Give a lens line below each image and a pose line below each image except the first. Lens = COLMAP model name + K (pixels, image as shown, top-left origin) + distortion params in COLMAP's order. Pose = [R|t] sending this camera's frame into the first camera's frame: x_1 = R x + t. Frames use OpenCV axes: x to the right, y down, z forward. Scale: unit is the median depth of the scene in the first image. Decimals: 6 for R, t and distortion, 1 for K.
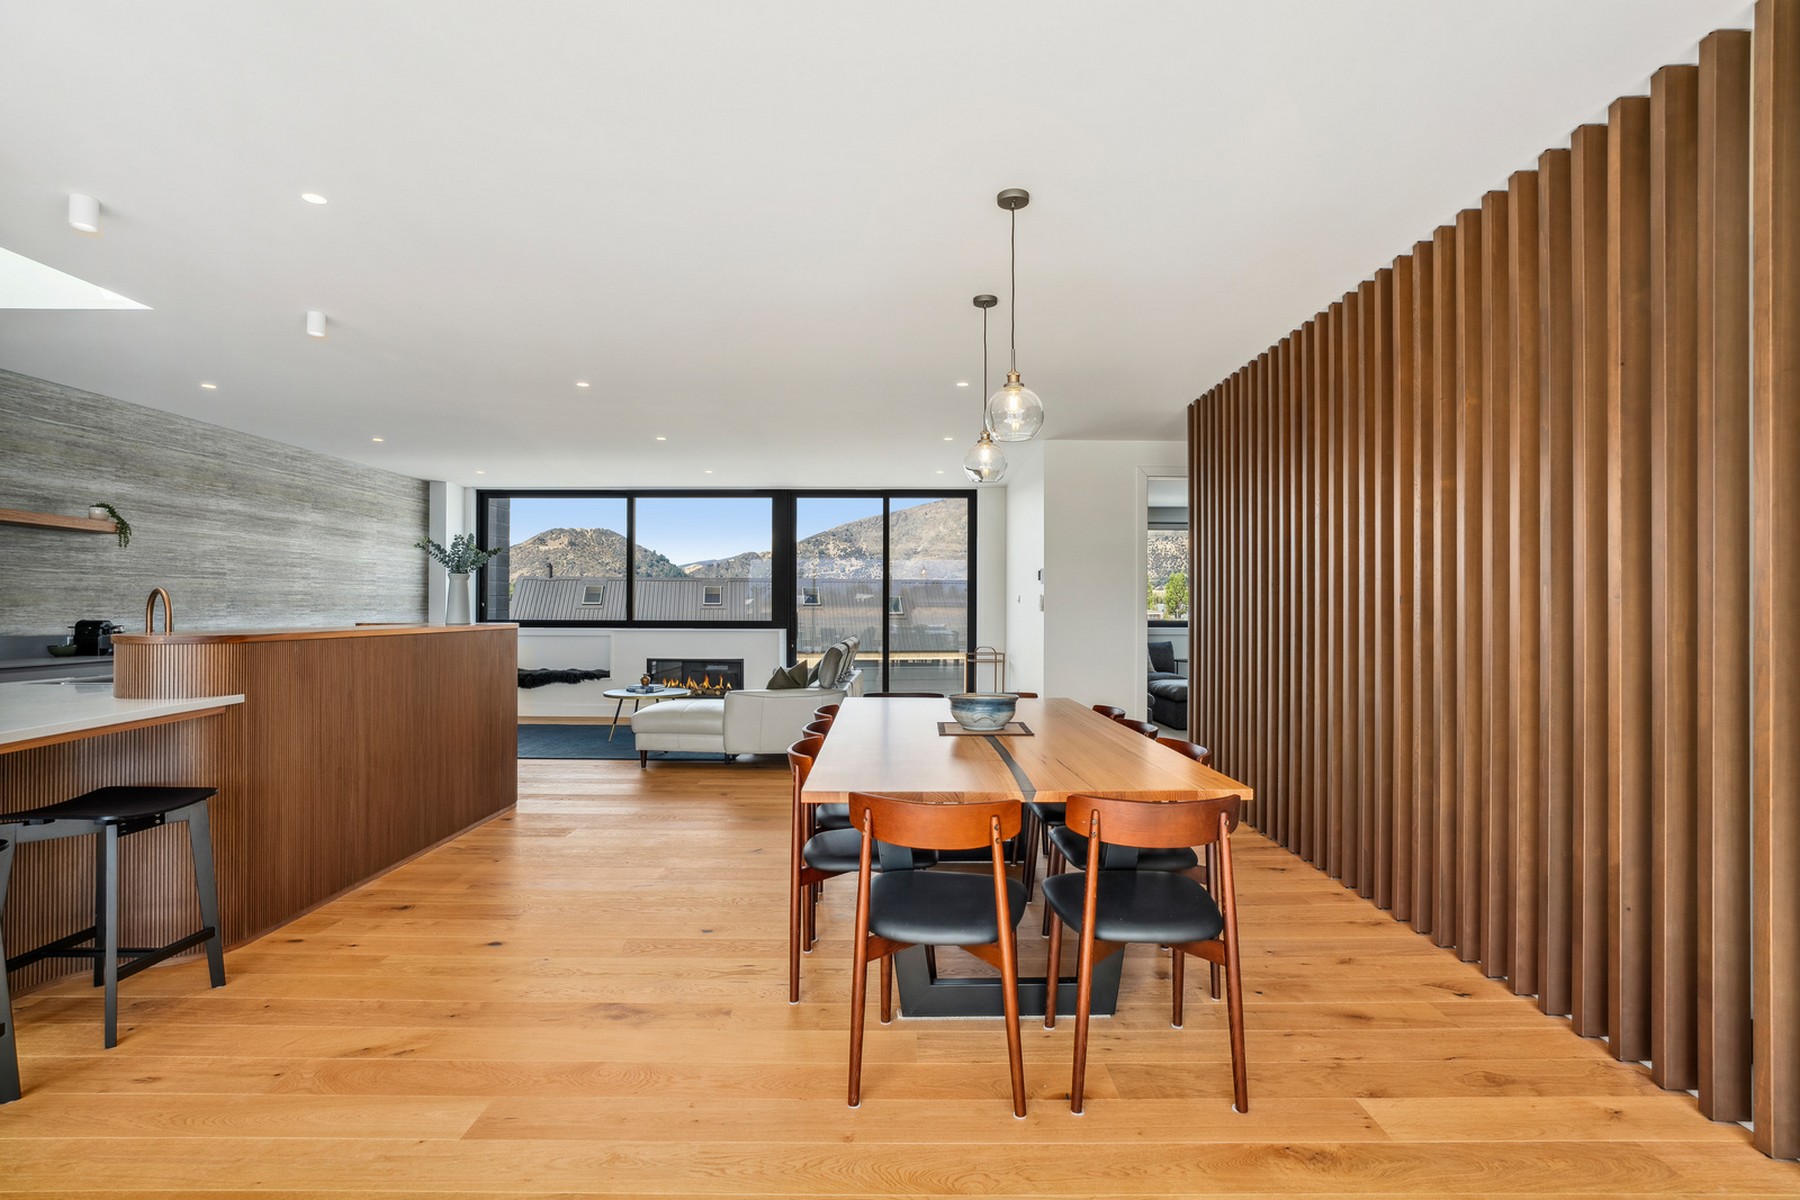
lens RADIAL K [[853.3, 0, 900.0], [0, 853.3, 600.0], [0, 0, 1]] dist [-0.003188, -0.000378]
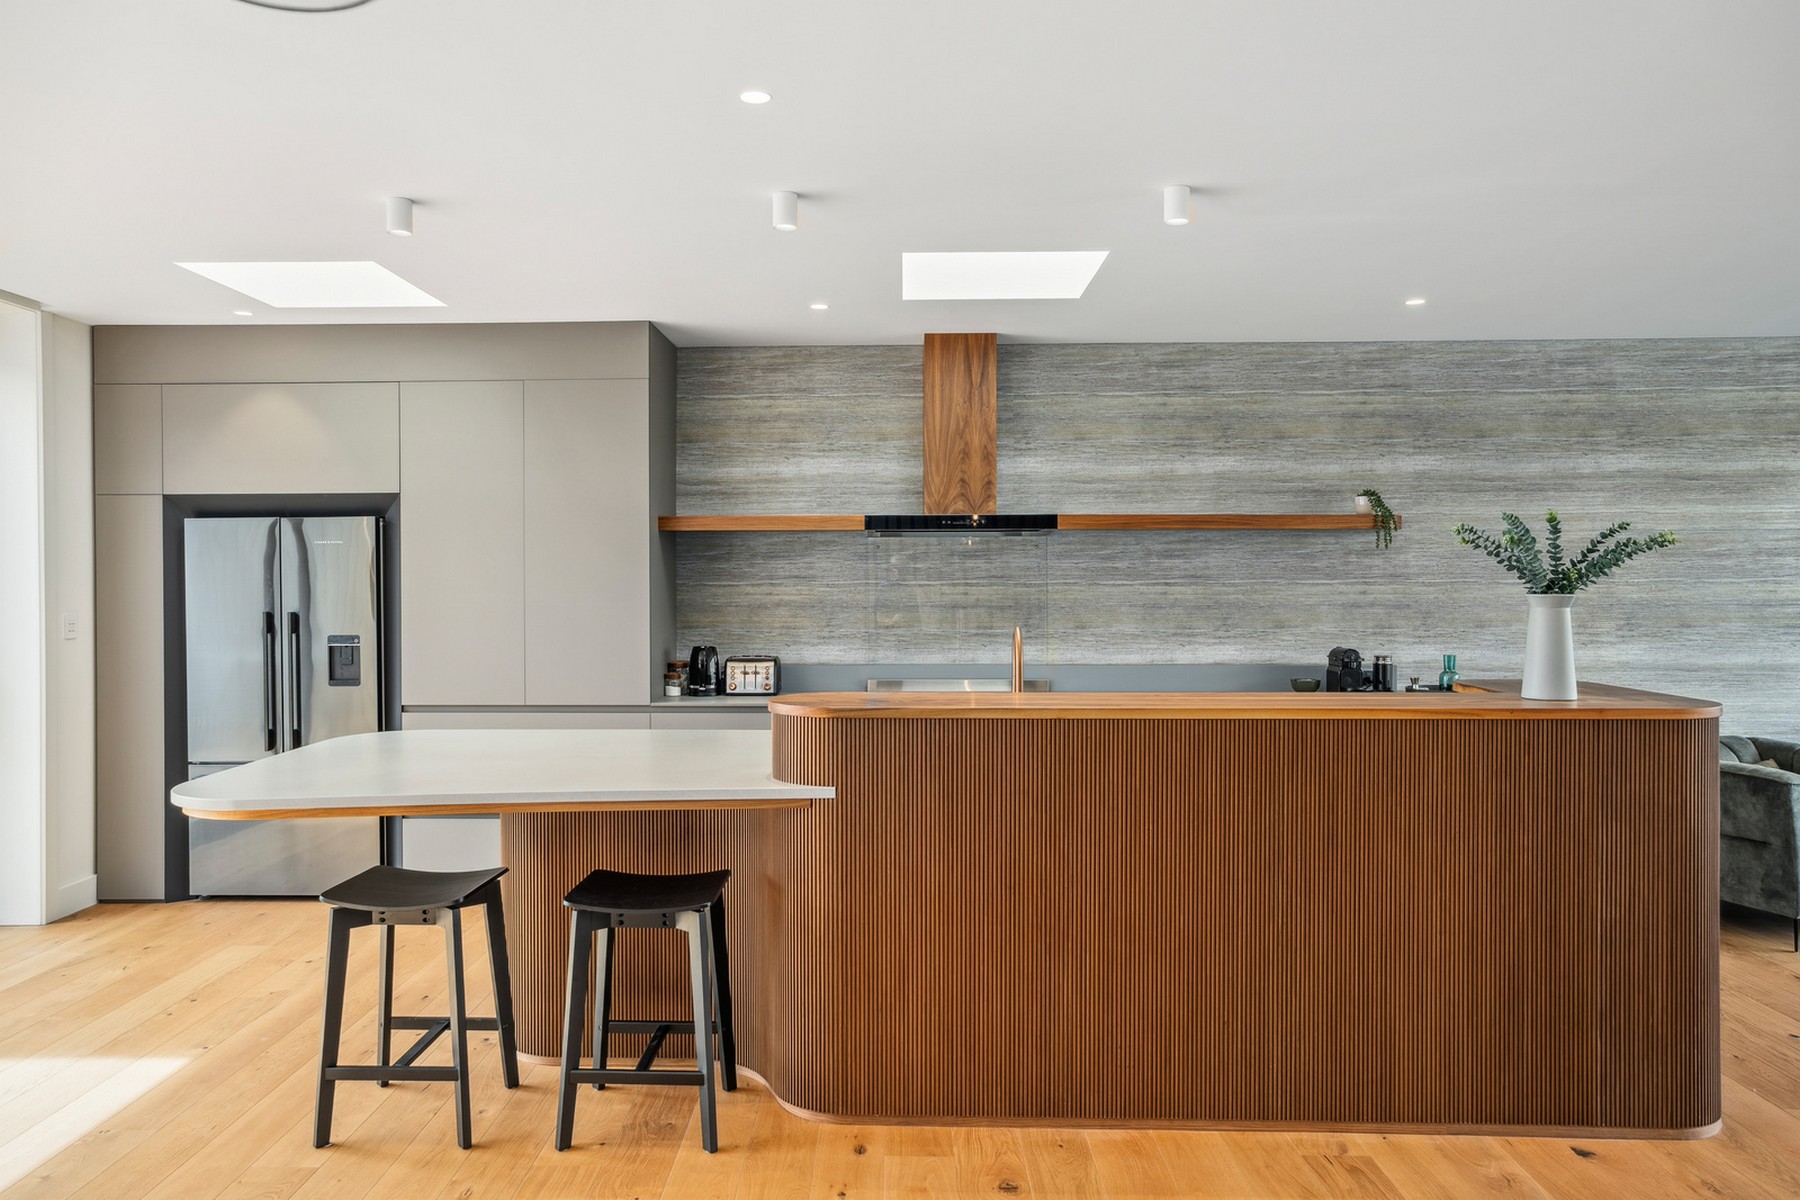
lens RADIAL K [[1291.0, 0, 900.0], [0, 1291.0, 600.0], [0, 0, 1]] dist [0.003037, 0.000789]
pose [[-0.029272, 0.017063, -0.999426, 0.200226], [0.010297, 0.999806, 0.016768, -0.040820], [0.999518, -0.009801, -0.029442, 0.620190]]
